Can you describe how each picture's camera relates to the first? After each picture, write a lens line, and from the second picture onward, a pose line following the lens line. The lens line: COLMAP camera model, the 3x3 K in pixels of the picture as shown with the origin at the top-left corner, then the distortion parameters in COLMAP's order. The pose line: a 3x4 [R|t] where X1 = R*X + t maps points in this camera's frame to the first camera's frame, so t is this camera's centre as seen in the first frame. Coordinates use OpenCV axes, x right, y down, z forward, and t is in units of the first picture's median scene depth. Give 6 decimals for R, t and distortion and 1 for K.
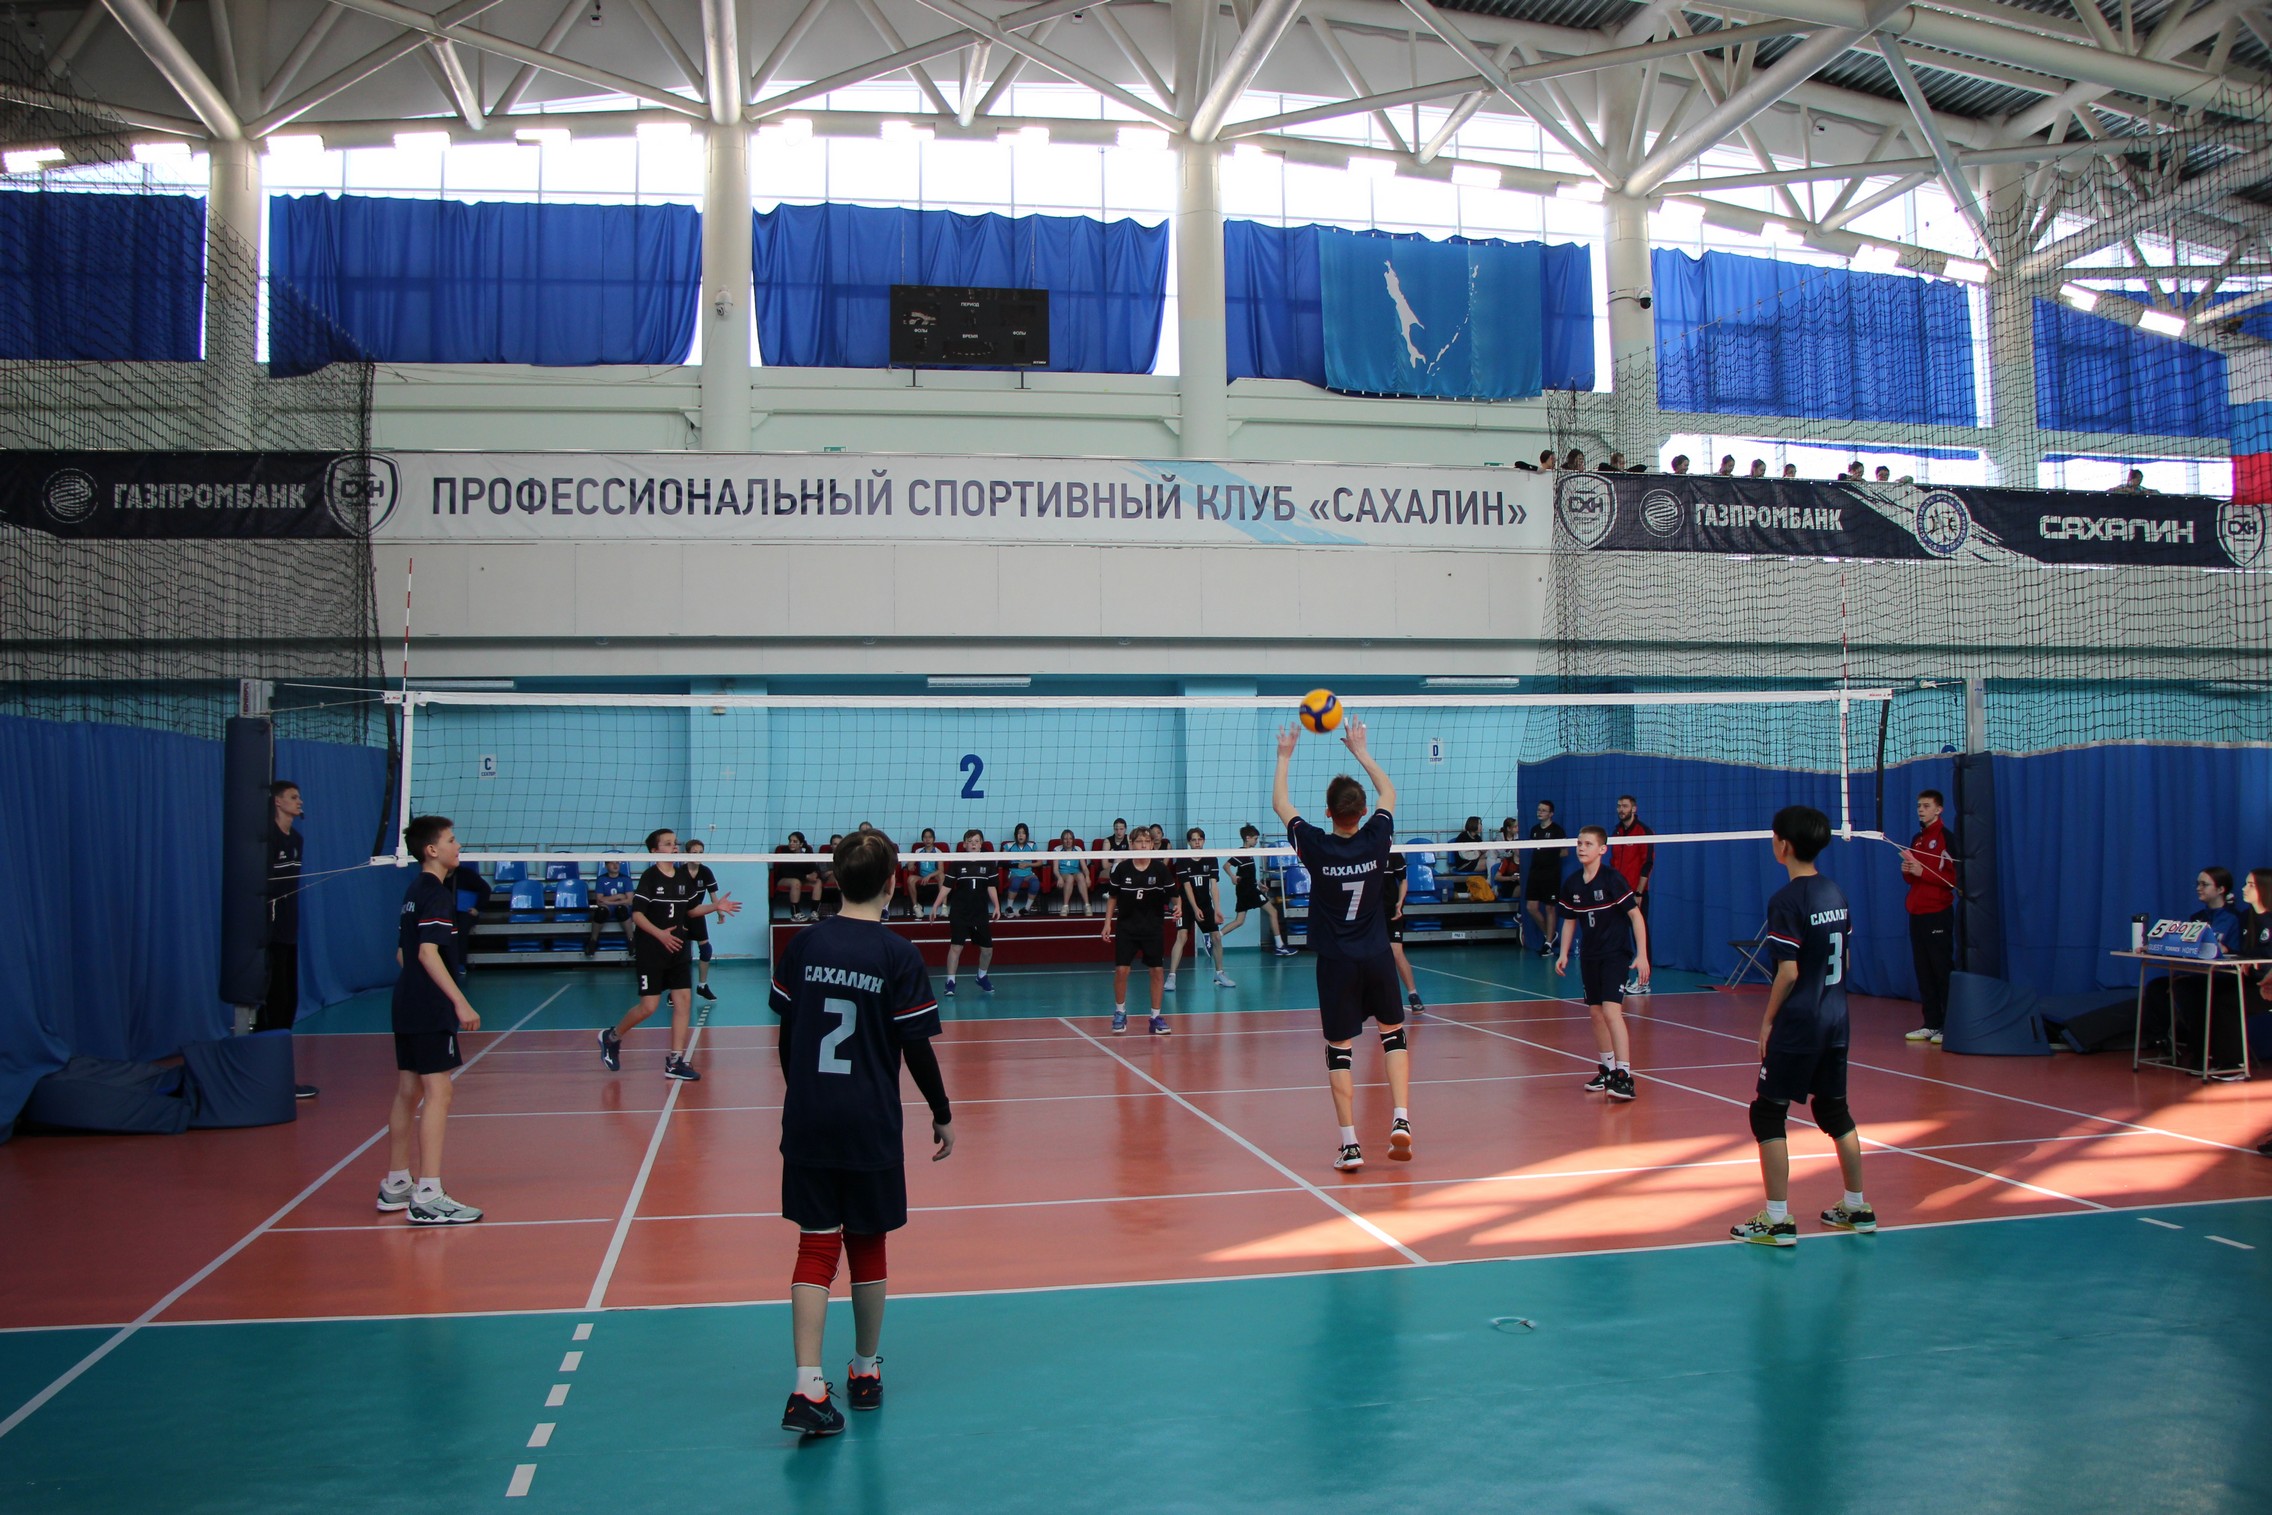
lens RADIAL K [[1917.1, 0, 1129.0], [0, 1917.1, 769.3], [0, 0, 1]] dist [-0.199263, 0.178868]
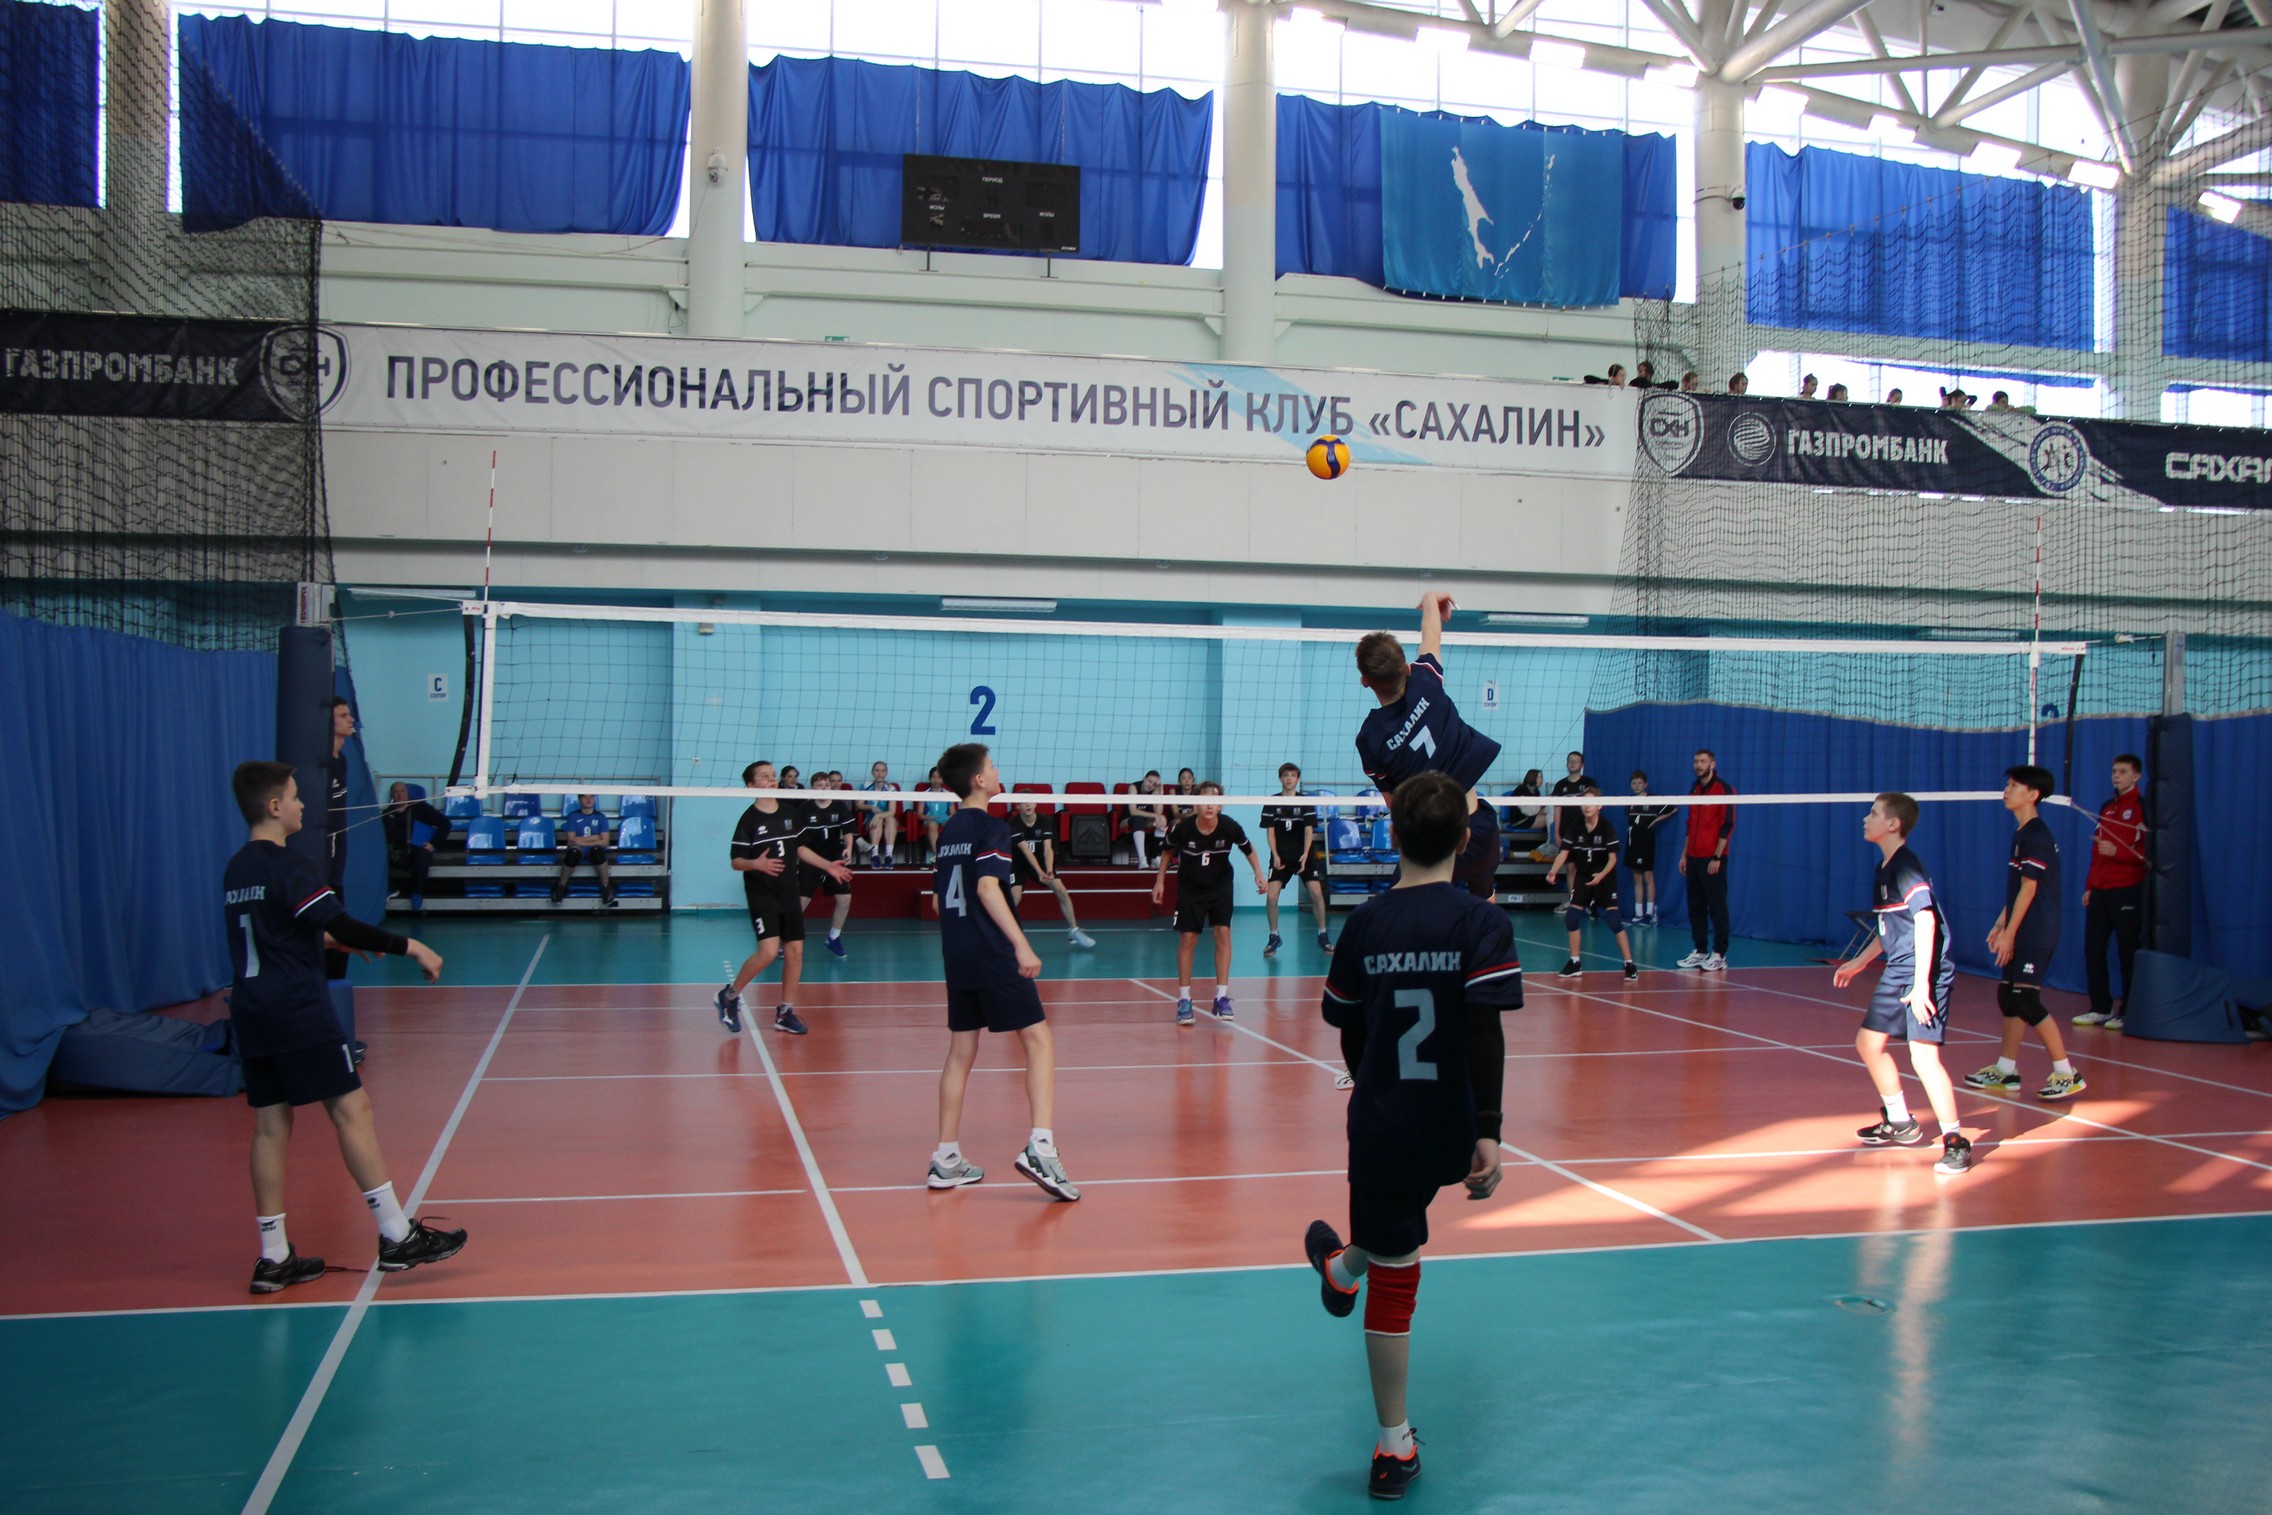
lens RADIAL K [[2153.5, 0, 1128.5], [0, 2153.5, 799.0], [0, 0, 1]] dist [-0.162697, 0.227993]
pose [[0.998733, 0.022528, 0.044990, -0.059498], [-0.024434, 0.998808, 0.042264, 0.000975], [-0.043984, -0.043310, 0.998093, -0.011567]]
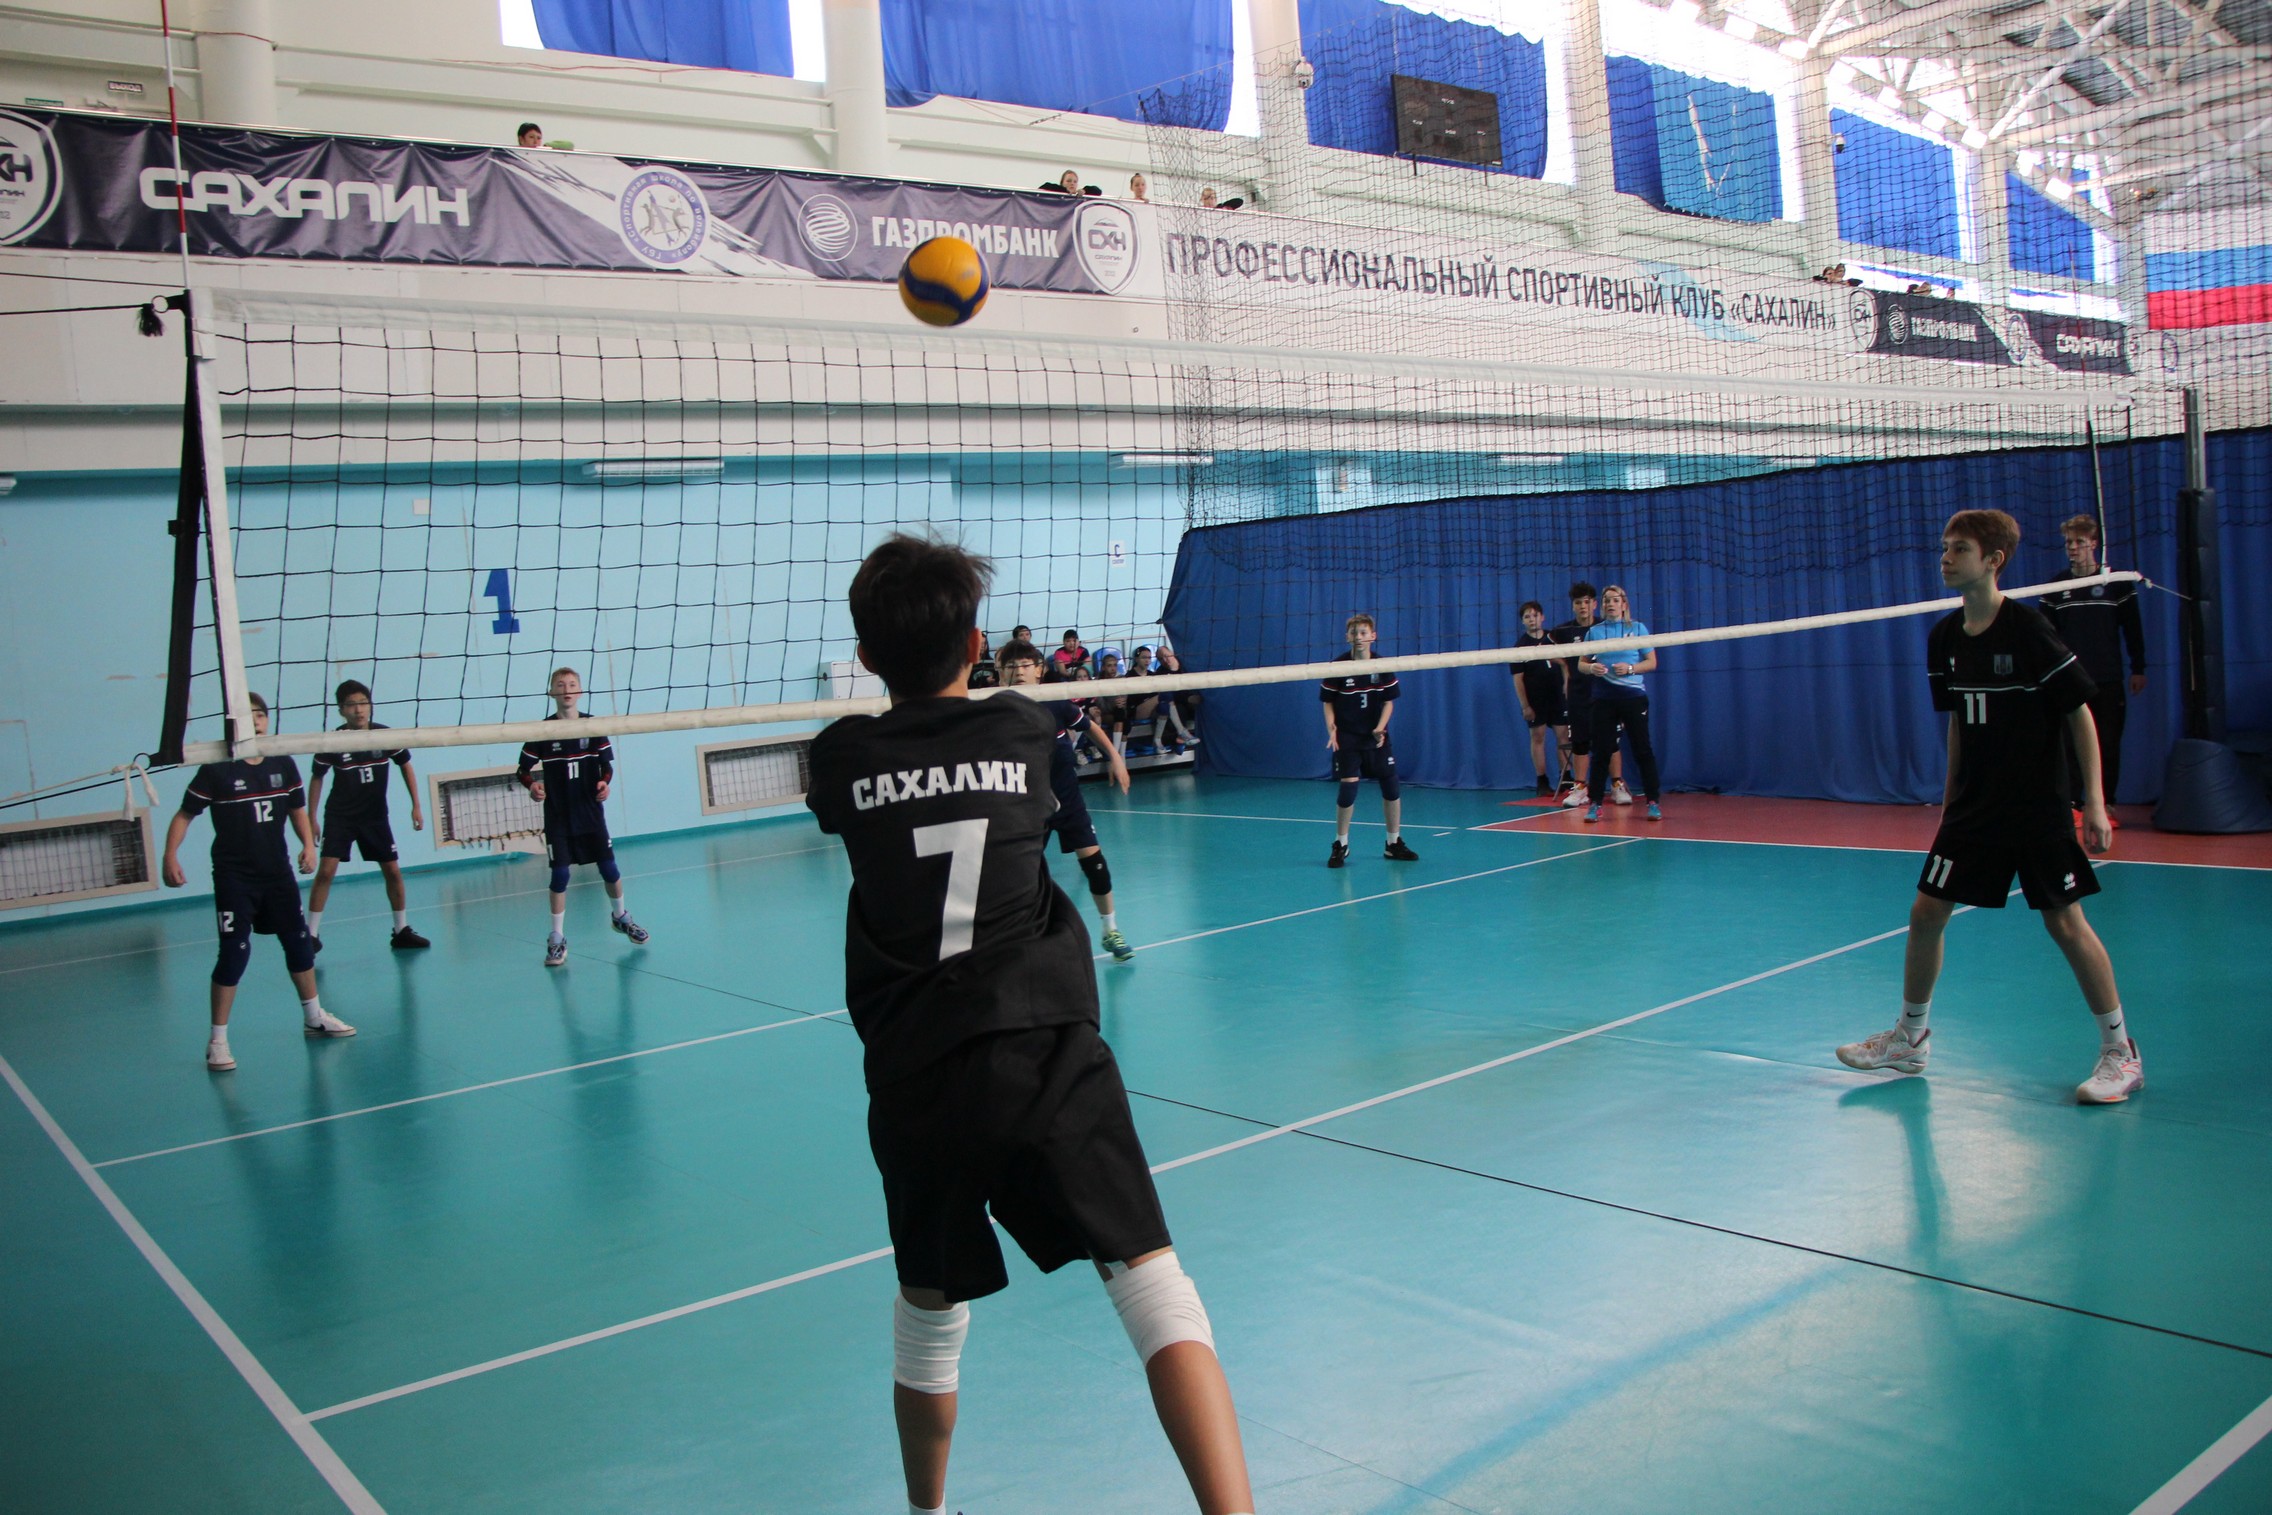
lens RADIAL K [[1917.1, 0, 1129.0], [0, 1917.1, 769.3], [0, 0, 1]] dist [-0.199263, 0.178868]
pose [[0.877187, -0.089383, 0.471756, -0.766917], [0.052985, 0.994539, 0.089914, 0.018176], [-0.477216, -0.053875, 0.877133, 0.168688]]
